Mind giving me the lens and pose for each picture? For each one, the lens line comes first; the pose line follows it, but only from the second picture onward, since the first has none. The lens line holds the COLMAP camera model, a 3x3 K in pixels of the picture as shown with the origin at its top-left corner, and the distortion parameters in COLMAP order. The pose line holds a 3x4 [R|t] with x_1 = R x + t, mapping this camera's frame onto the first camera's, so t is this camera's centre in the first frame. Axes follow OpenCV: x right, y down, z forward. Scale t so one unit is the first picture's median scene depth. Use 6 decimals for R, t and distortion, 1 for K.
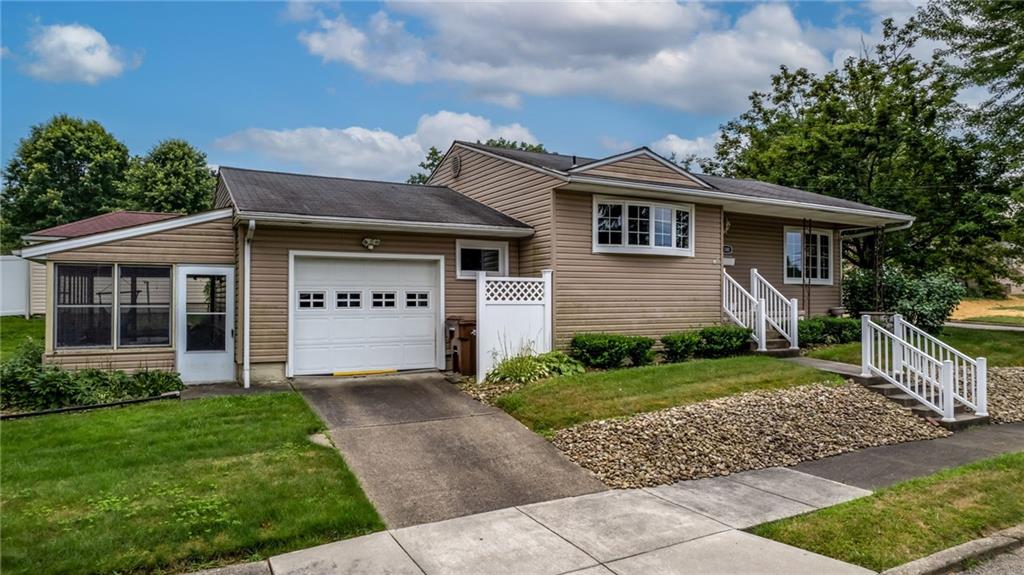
lens RADIAL K [[658.0, 0, 512.0], [0, 658.0, 287.5], [0, 0, 1]] dist [-0.048314, 0.036211]
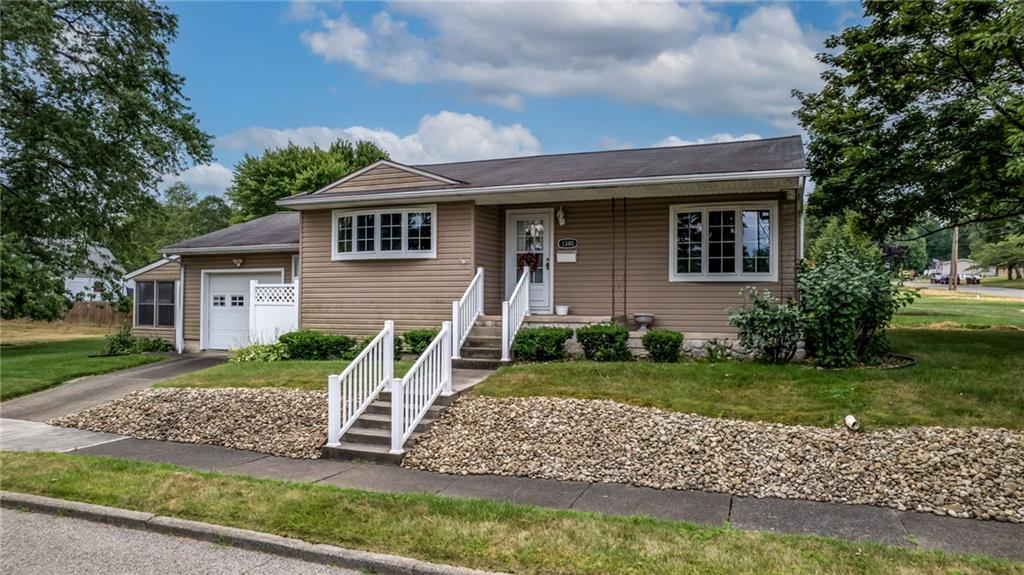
lens RADIAL K [[658.0, 0, 512.0], [0, 658.0, 287.5], [0, 0, 1]] dist [-0.048314, 0.036211]
pose [[0.636967, -0.013310, -0.770776, 1.201846], [0.011744, 0.999902, -0.007561, 0.006418], [0.770802, -0.004236, 0.637061, 0.504675]]
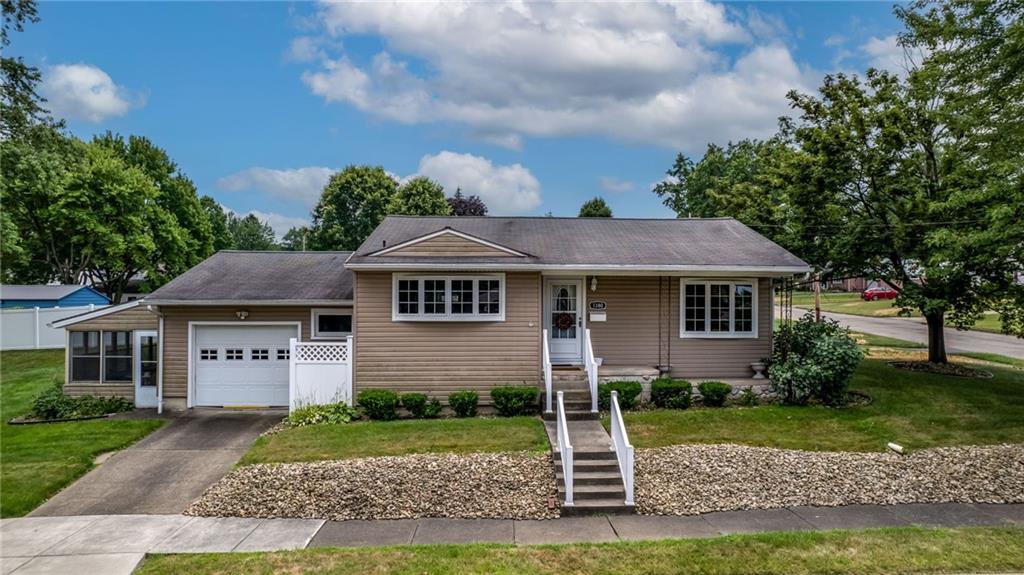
lens RADIAL K [[658.0, 0, 512.0], [0, 658.0, 287.5], [0, 0, 1]] dist [-0.048314, 0.036211]
pose [[0.891025, -0.008384, -0.453877, 0.862987], [0.008920, 0.999960, -0.000960, -0.110814], [0.453867, -0.003193, 0.891064, 0.019053]]
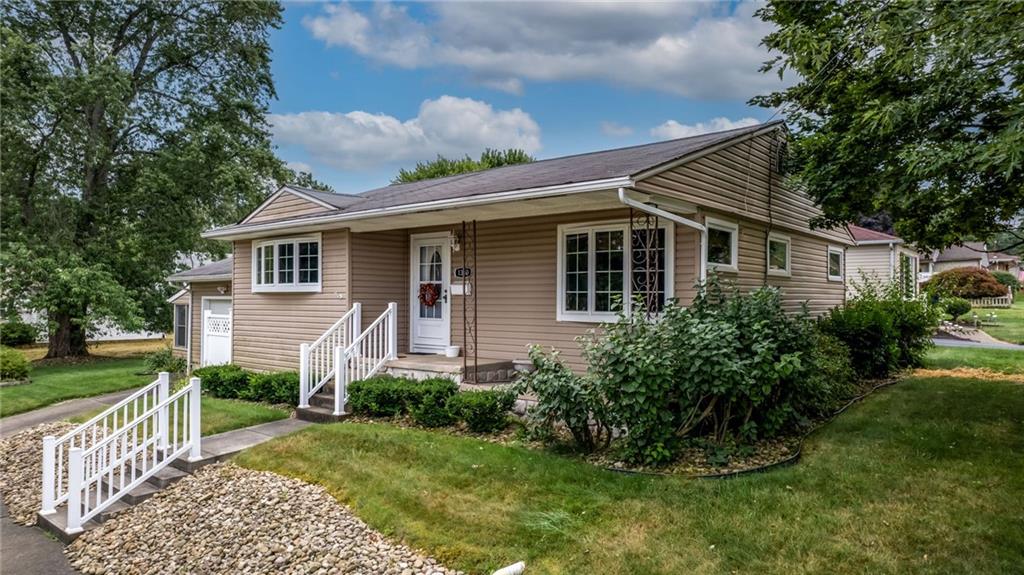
lens RADIAL K [[658.0, 0, 512.0], [0, 658.0, 287.5], [0, 0, 1]] dist [-0.048314, 0.036211]
pose [[0.360840, -0.016606, -0.932480, 1.314260], [0.016516, 0.999798, -0.011414, -0.041218], [0.932482, -0.011282, 0.361041, 1.002513]]
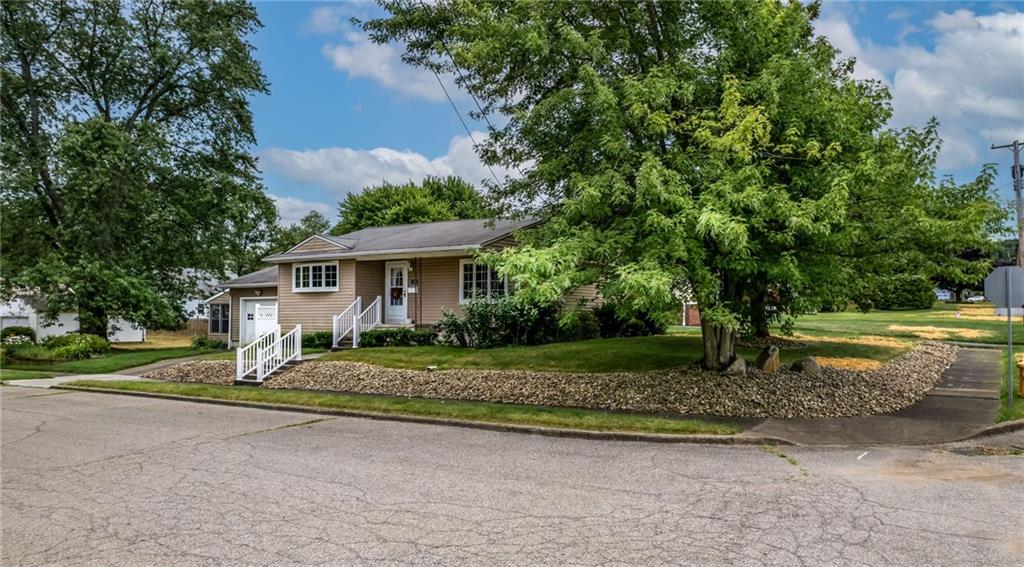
lens RADIAL K [[708.7, 0, 567.8], [0, 708.7, 313.7], [0, 0, 1]] dist [-0.056499, -0.000909]
pose [[0.502297, -0.006619, -0.864670, 2.367722], [0.014518, 0.999894, 0.000779, 0.021293], [0.864573, -0.012945, 0.502340, 0.644629]]
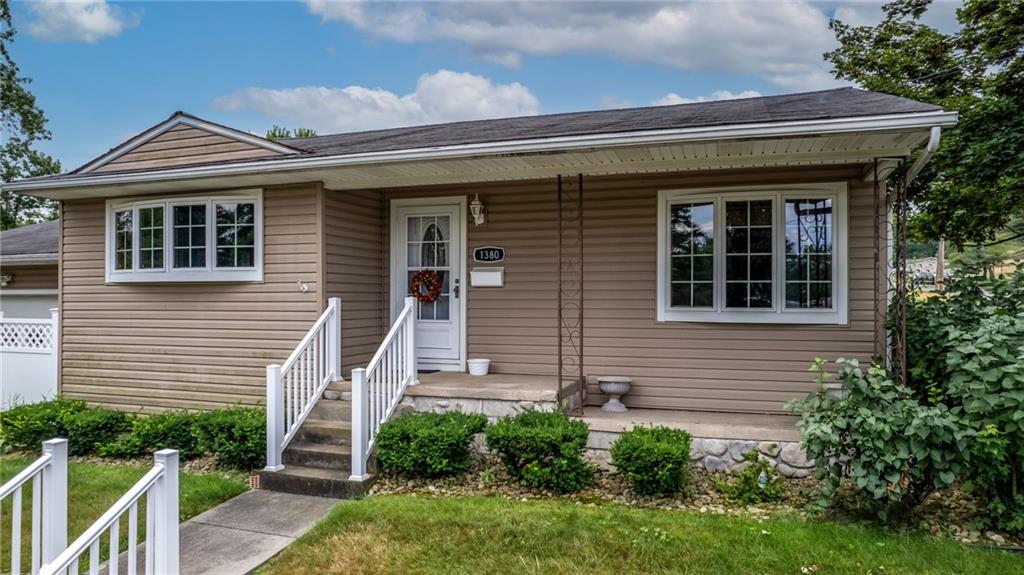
lens RADIAL K [[658.0, 0, 512.0], [0, 658.0, 287.5], [0, 0, 1]] dist [-0.048314, 0.036211]
pose [[0.673454, -0.011871, -0.739134, 0.922076], [0.015430, 0.999879, -0.001999, -0.039561], [0.739068, -0.010059, 0.673556, 0.845705]]
